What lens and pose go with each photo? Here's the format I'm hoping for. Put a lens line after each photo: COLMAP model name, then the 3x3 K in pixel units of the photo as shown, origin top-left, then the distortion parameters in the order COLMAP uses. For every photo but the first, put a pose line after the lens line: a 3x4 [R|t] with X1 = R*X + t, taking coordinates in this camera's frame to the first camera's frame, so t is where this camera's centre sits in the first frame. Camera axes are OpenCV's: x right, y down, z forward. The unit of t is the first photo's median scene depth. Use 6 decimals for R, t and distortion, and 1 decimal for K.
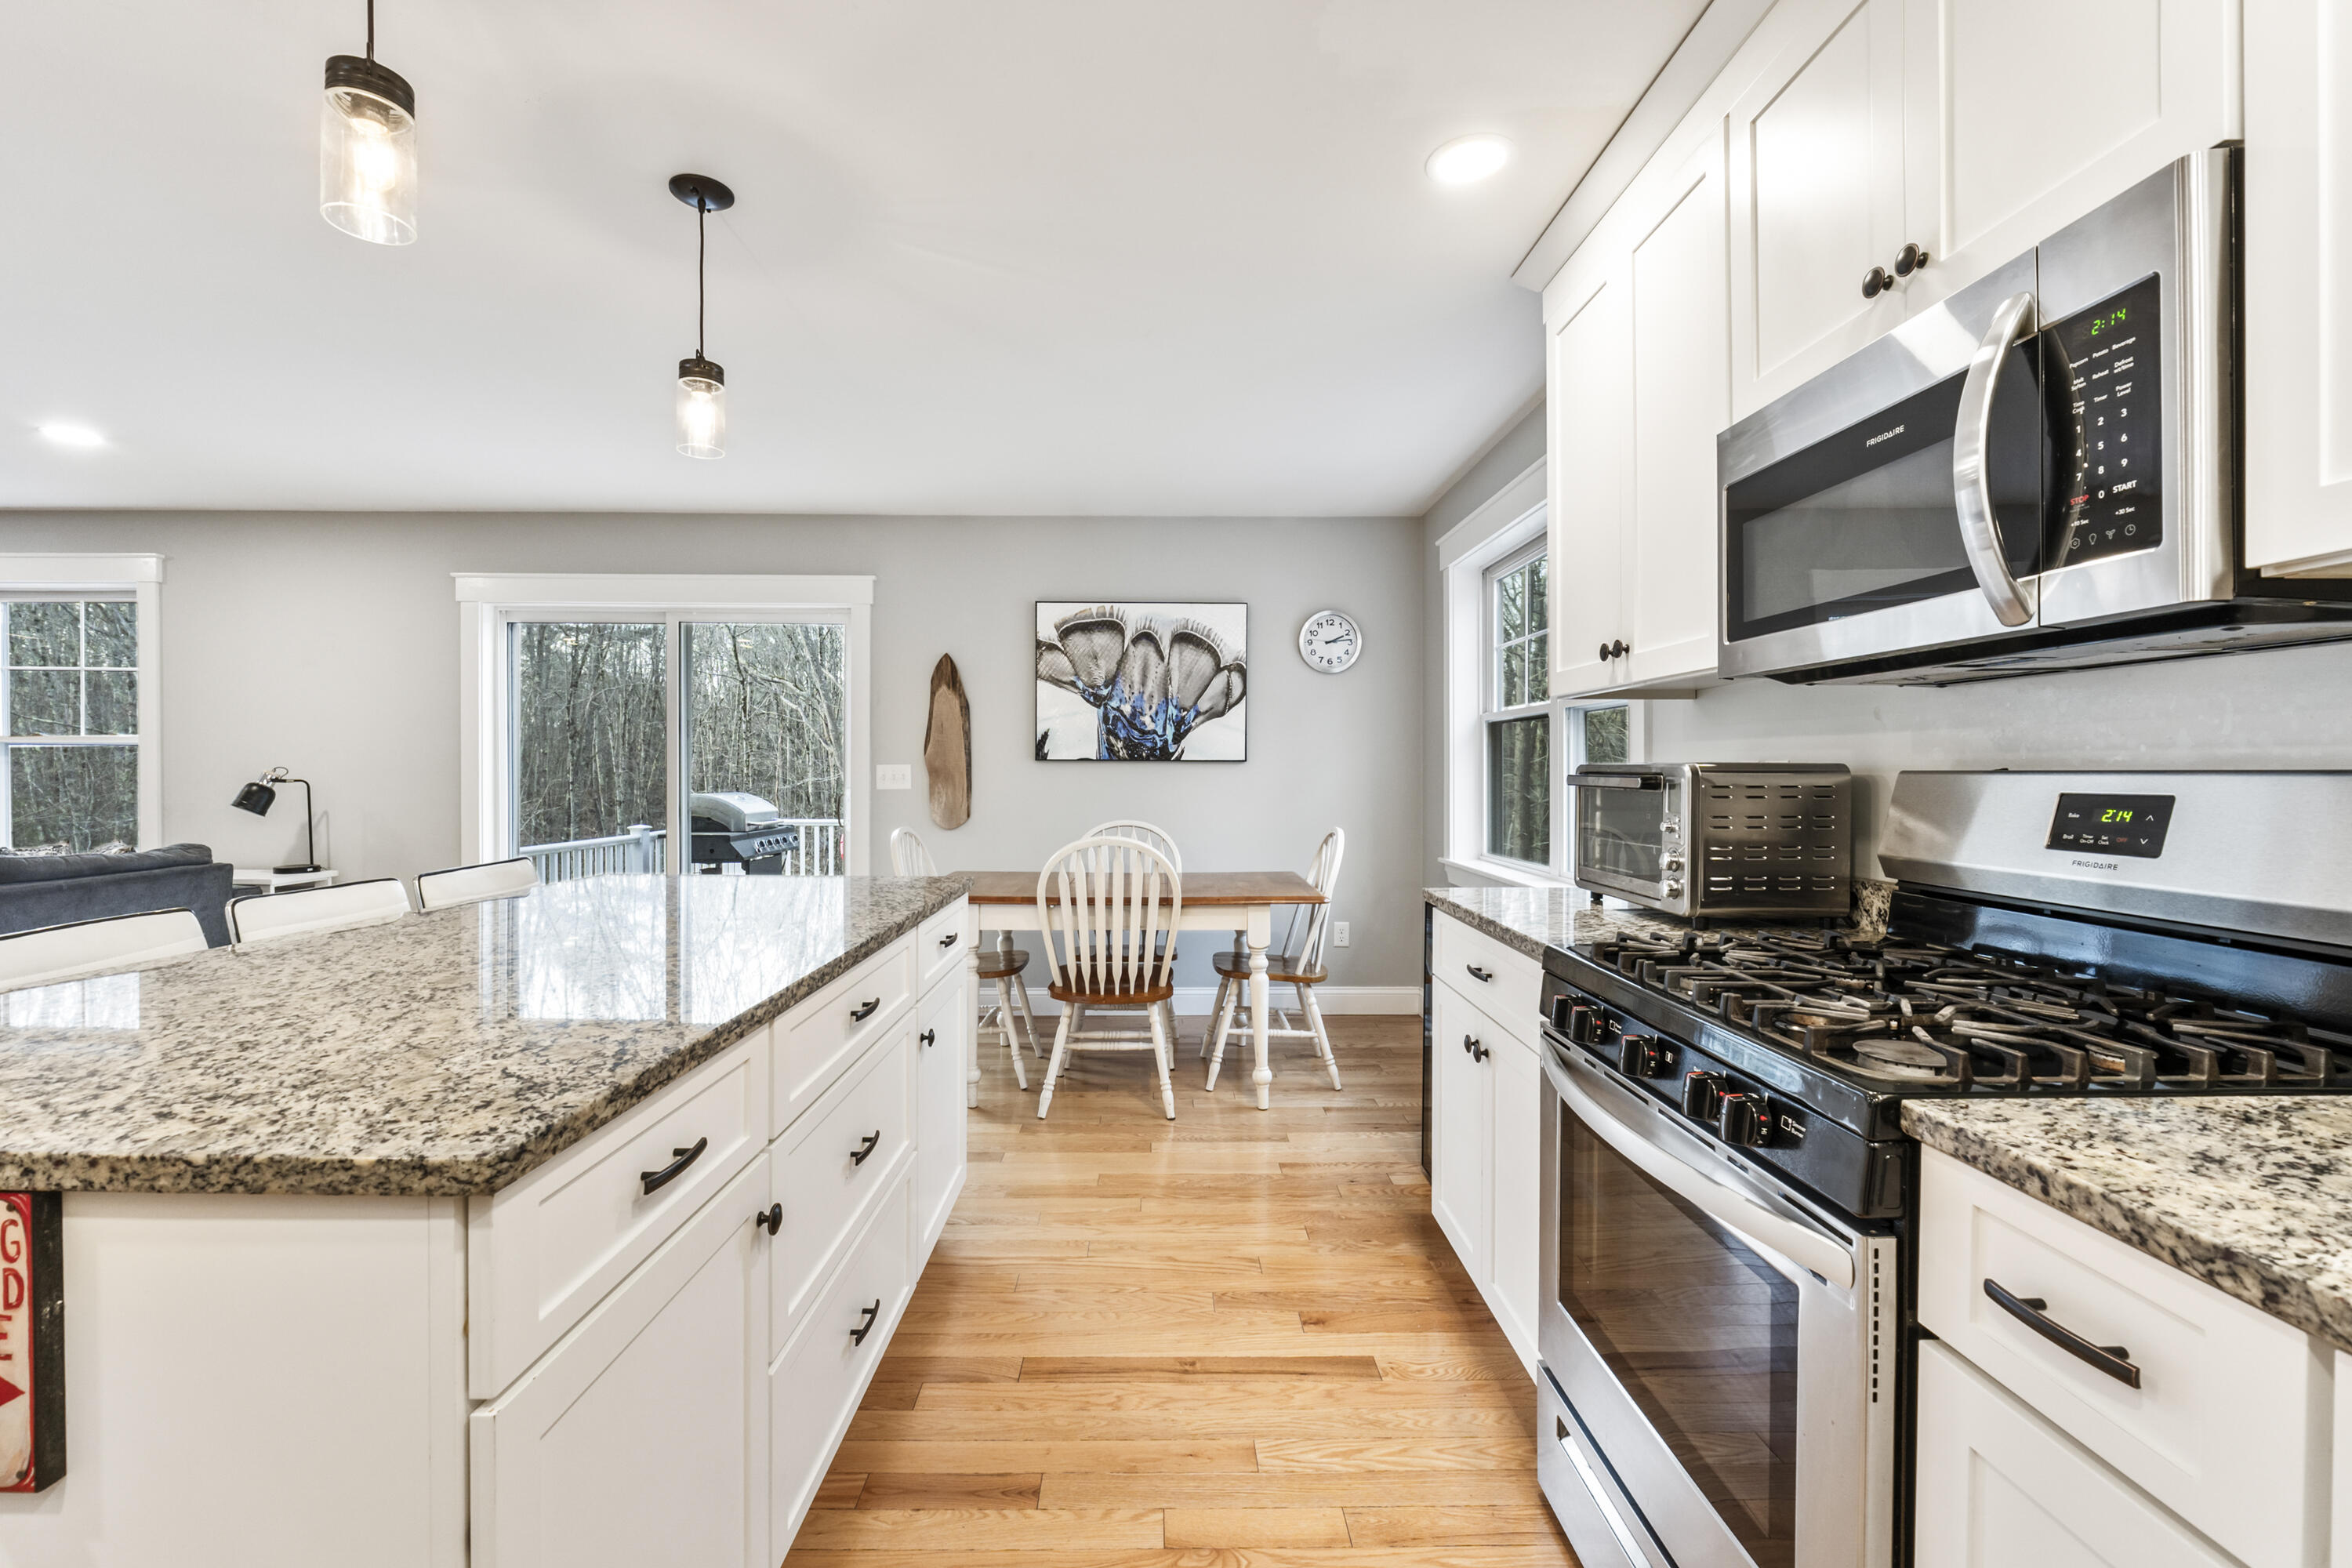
lens RADIAL K [[985.2, 0, 1179.0], [0, 985.2, 768.0], [0, 0, 1]] dist [-0.011504, 0.000546]
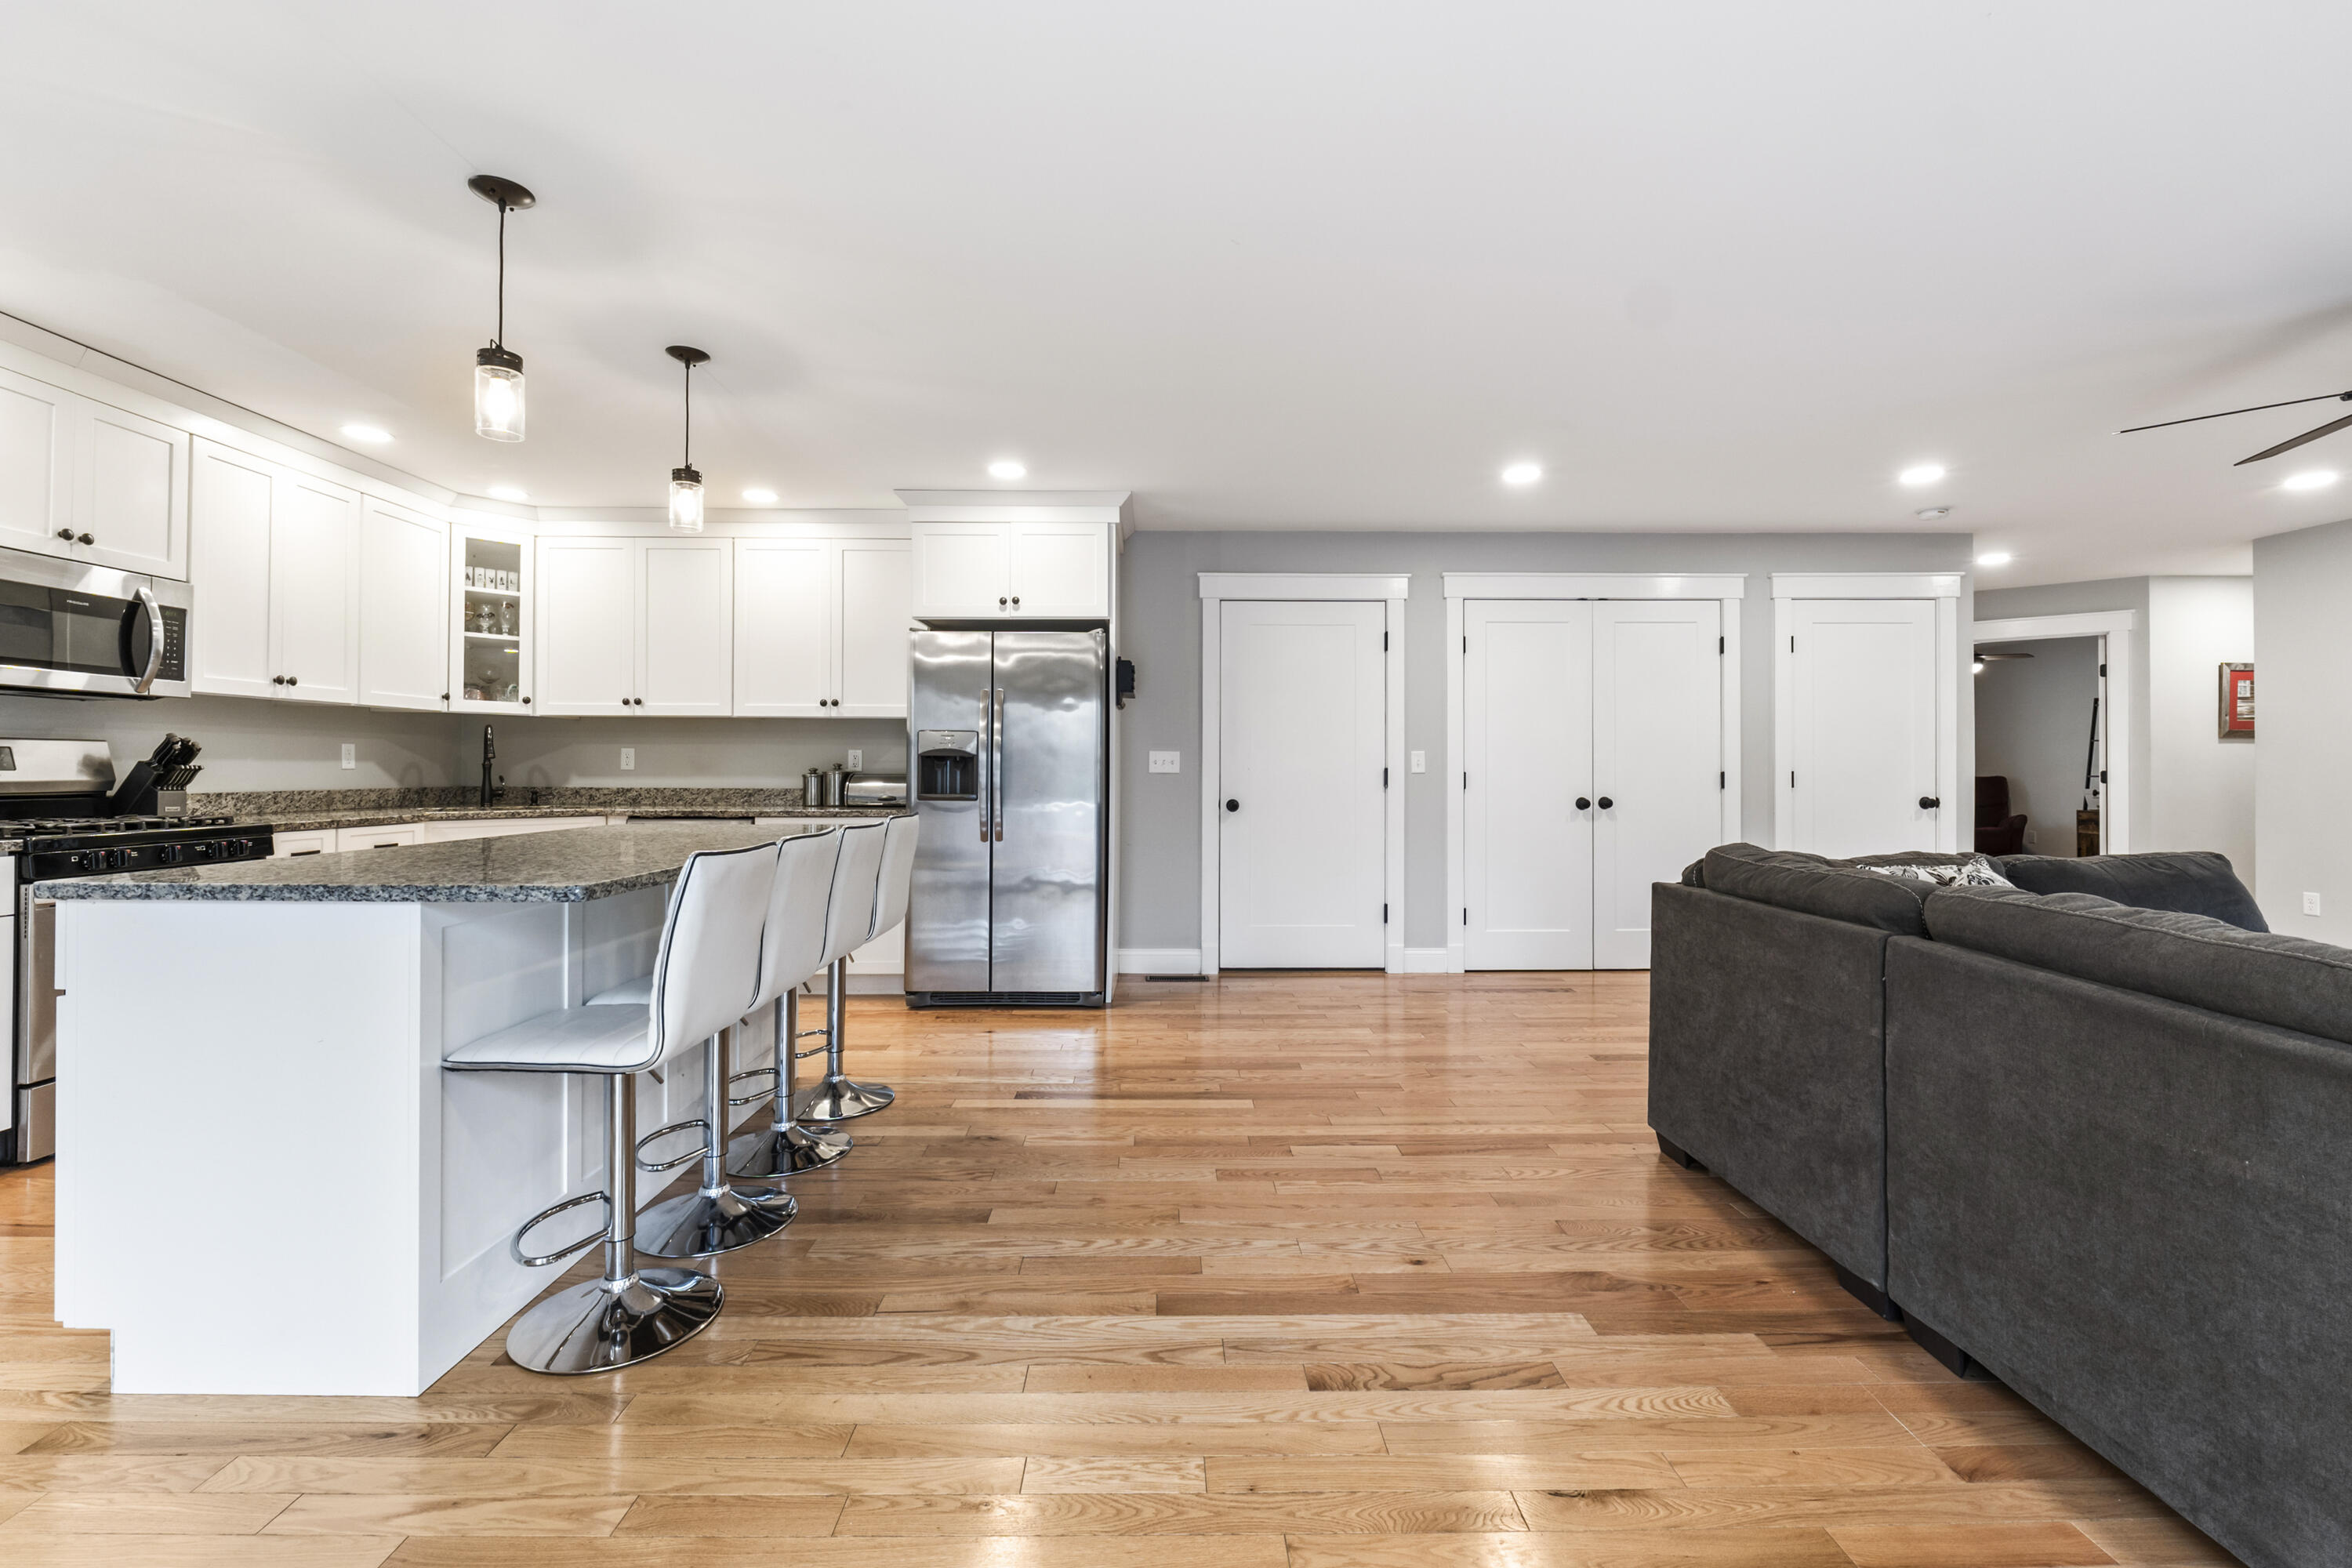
lens RADIAL K [[985.2, 0, 1155.1], [0, 985.2, 779.1], [0, 0, 1]] dist [-0.011504, 0.000546]
pose [[-0.999821, -0.010338, 0.015821, -0.536856], [-0.010219, 0.999919, 0.007564, 0.015737], [-0.015898, 0.007401, -0.999846, 0.894035]]
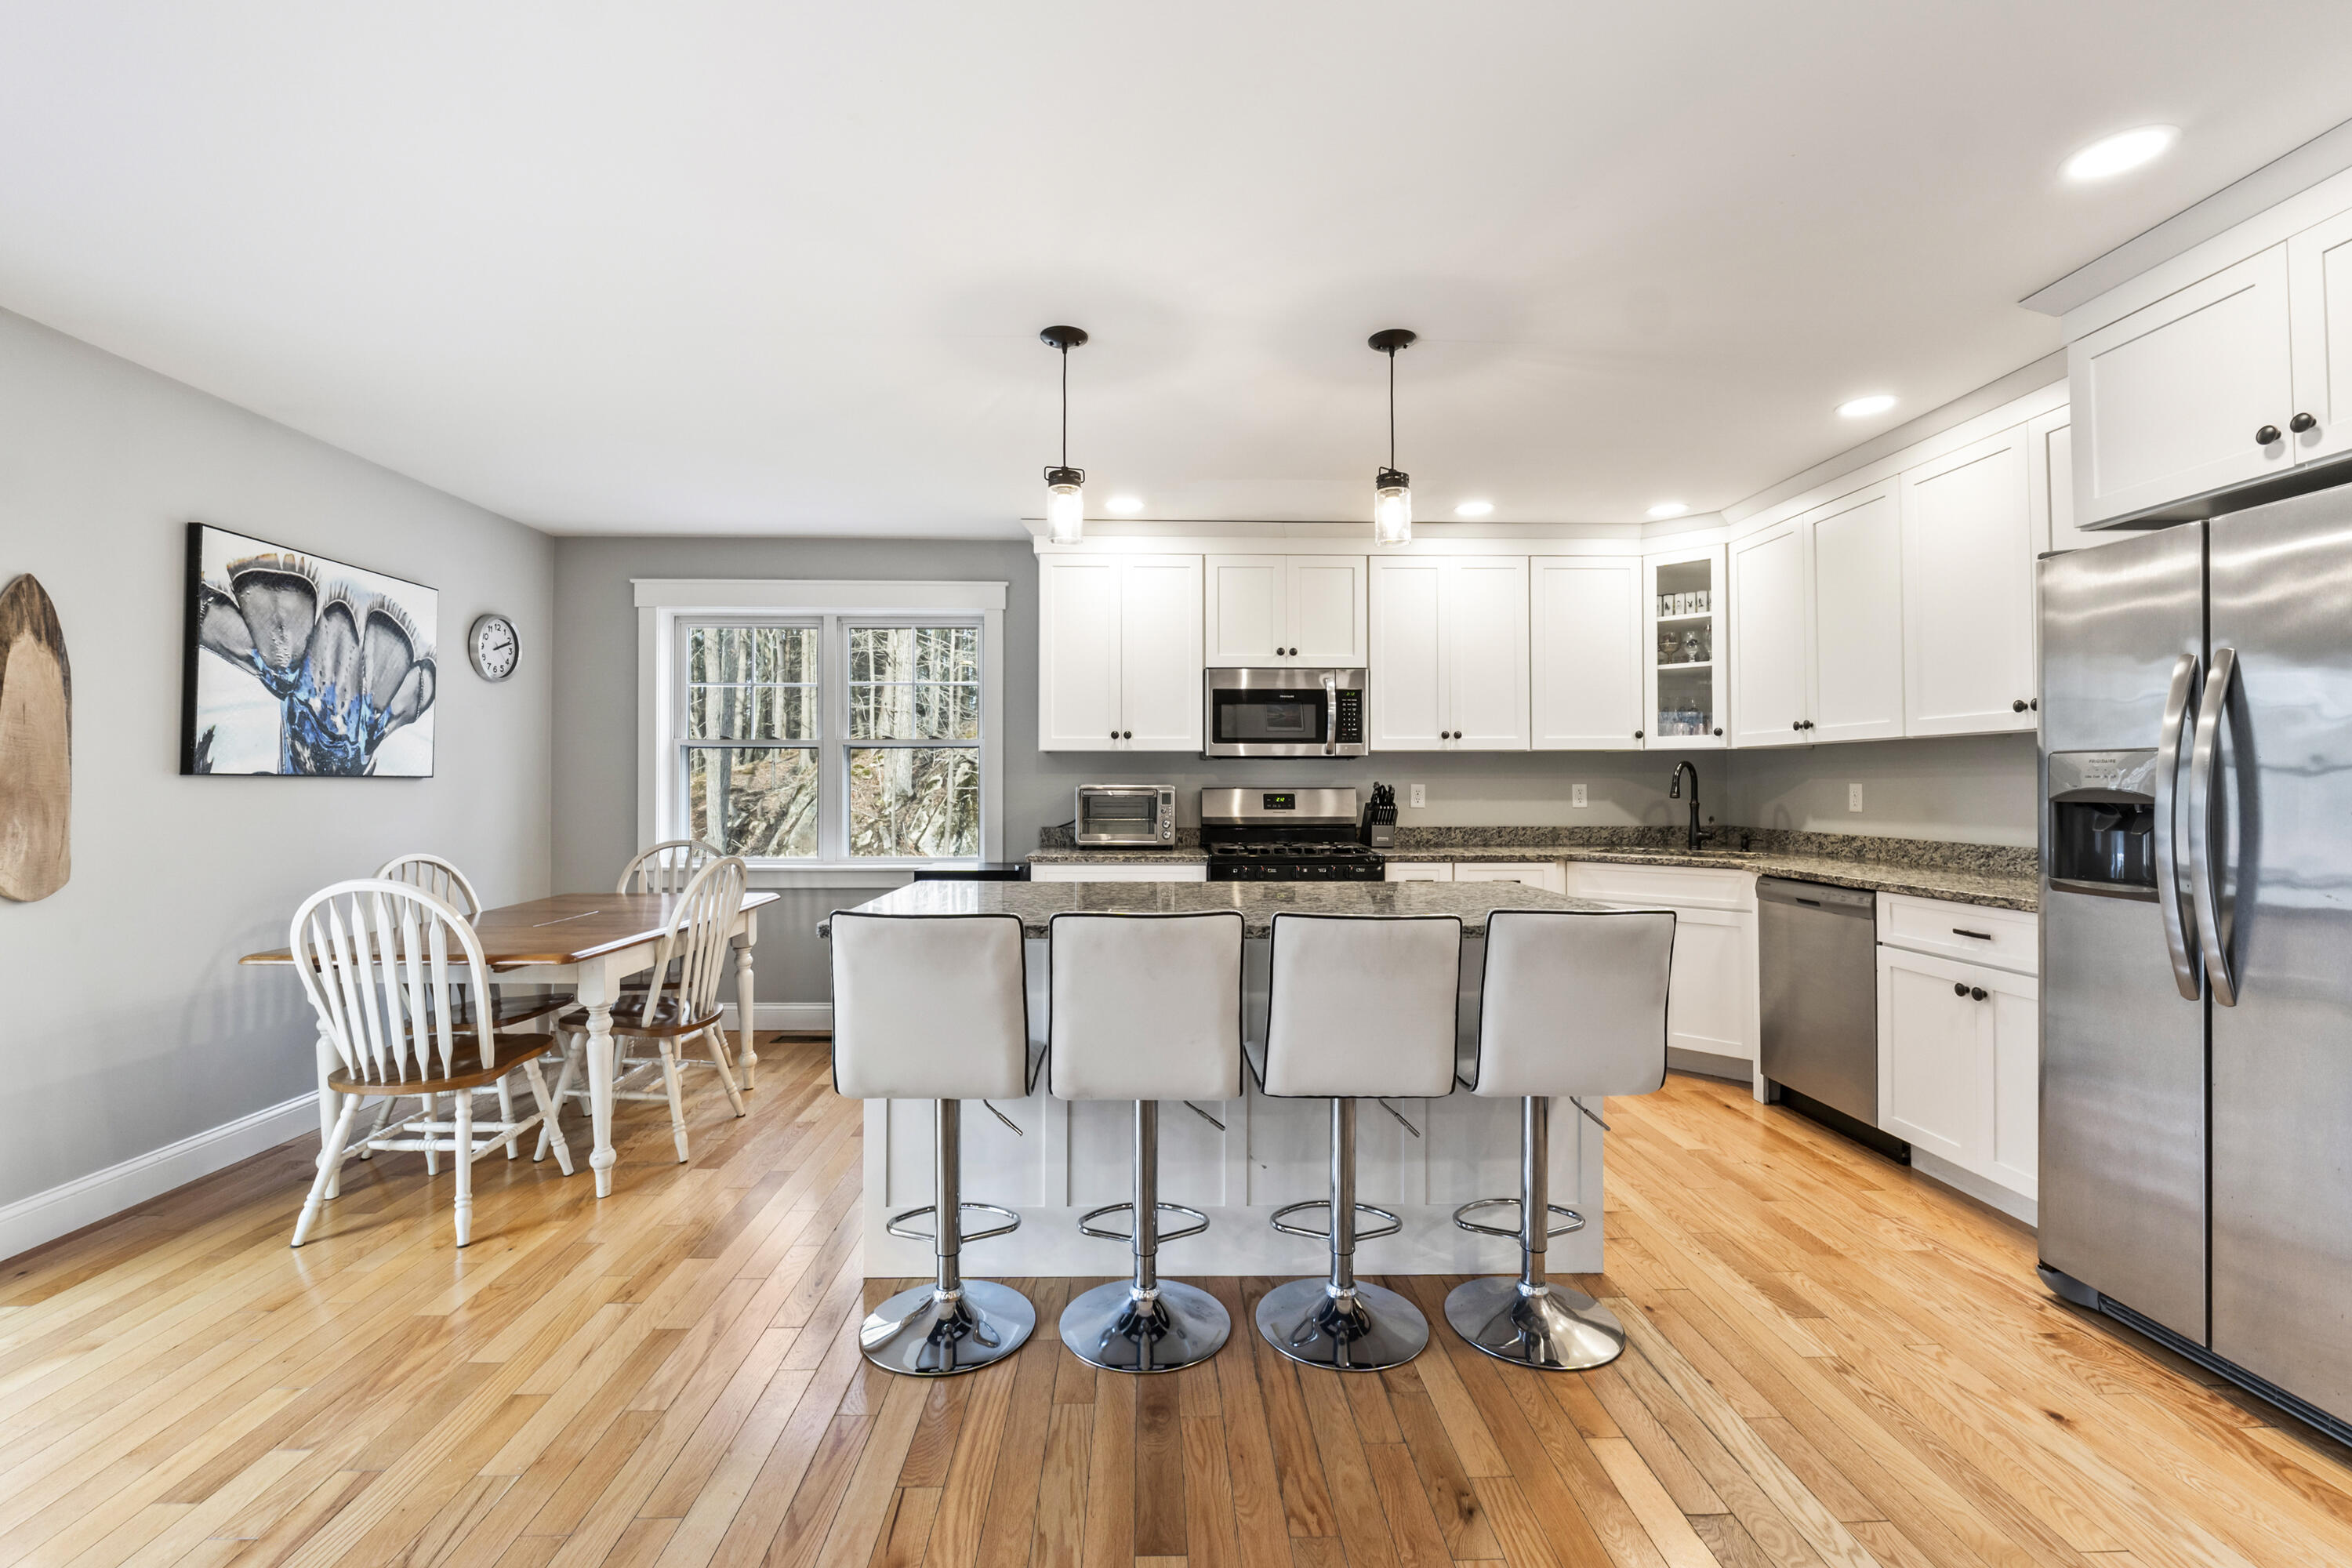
lens RADIAL K [[985.2, 0, 1172.3], [0, 985.2, 775.1], [0, 0, 1]] dist [-0.011504, 0.000546]
pose [[-0.005664, 0.006385, 0.999964, -0.769681], [-0.003039, 0.999975, -0.006402, -0.005376], [-0.999979, -0.003075, -0.005645, 0.378639]]
